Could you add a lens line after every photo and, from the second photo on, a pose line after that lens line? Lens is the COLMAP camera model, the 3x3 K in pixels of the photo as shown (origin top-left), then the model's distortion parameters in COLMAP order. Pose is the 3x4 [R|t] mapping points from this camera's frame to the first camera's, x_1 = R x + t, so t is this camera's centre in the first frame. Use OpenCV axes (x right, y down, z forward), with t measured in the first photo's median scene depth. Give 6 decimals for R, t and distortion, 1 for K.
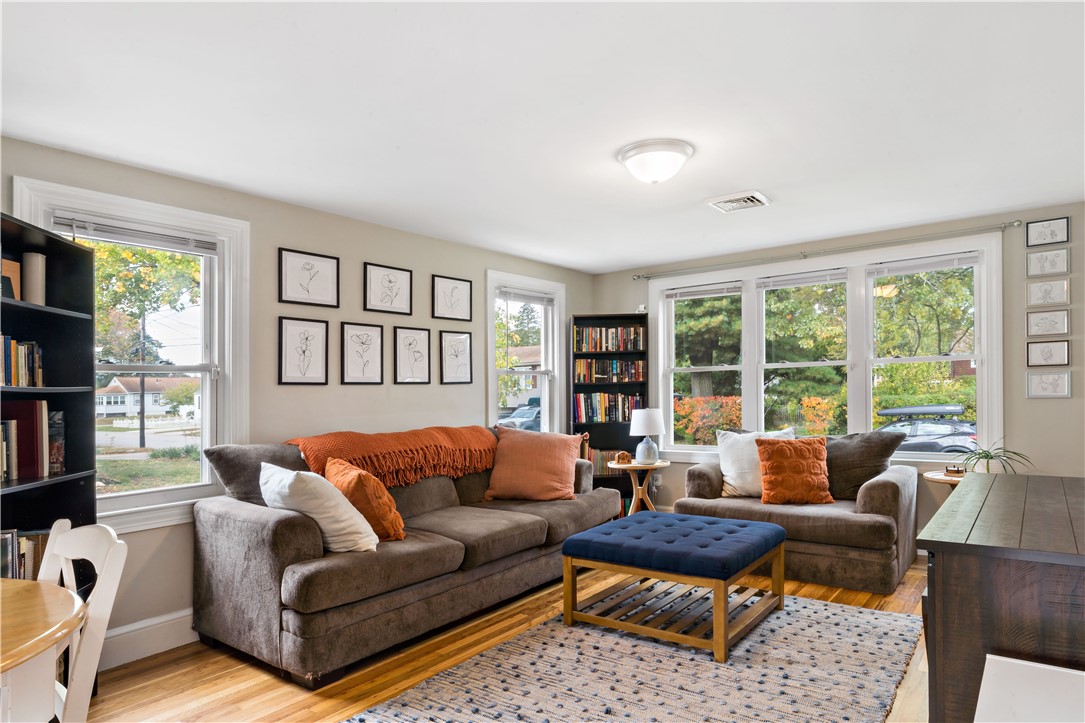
lens RADIAL K [[654.1, 0, 539.2], [0, 654.1, 390.9], [0, 0, 1]] dist [0.000836, 0.000686]
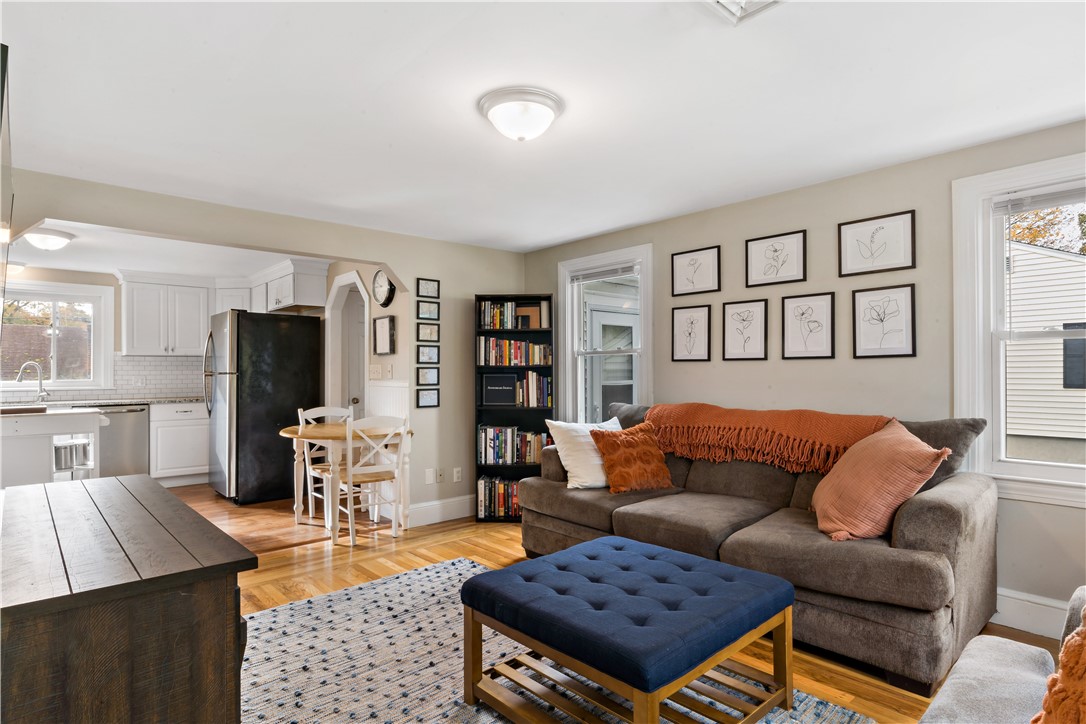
lens RADIAL K [[594.6, 0, 543.0], [0, 594.6, 362.0], [0, 0, 1]] dist [-0.000959, 0.000230]
pose [[-0.189917, 0.008178, -0.981766, 0.639256], [0.010844, 0.999922, 0.006231, -0.015257], [0.981740, -0.009463, -0.189990, 0.788804]]
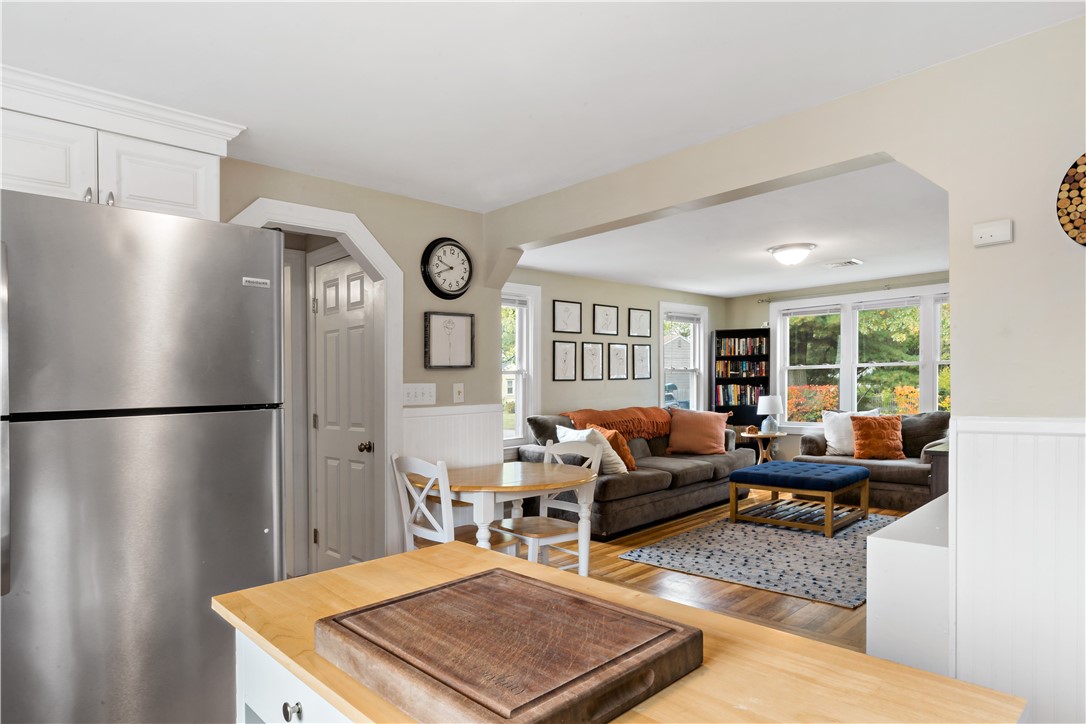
lens RADIAL K [[625.5, 0, 539.6], [0, 625.5, 395.7], [0, 0, 1]] dist [-0.003170, 0.001111]
pose [[0.990270, 0.001221, -0.139153, -0.168453], [0.002328, 0.999676, 0.025338, -0.010165], [0.139139, -0.025416, 0.989947, -0.495306]]
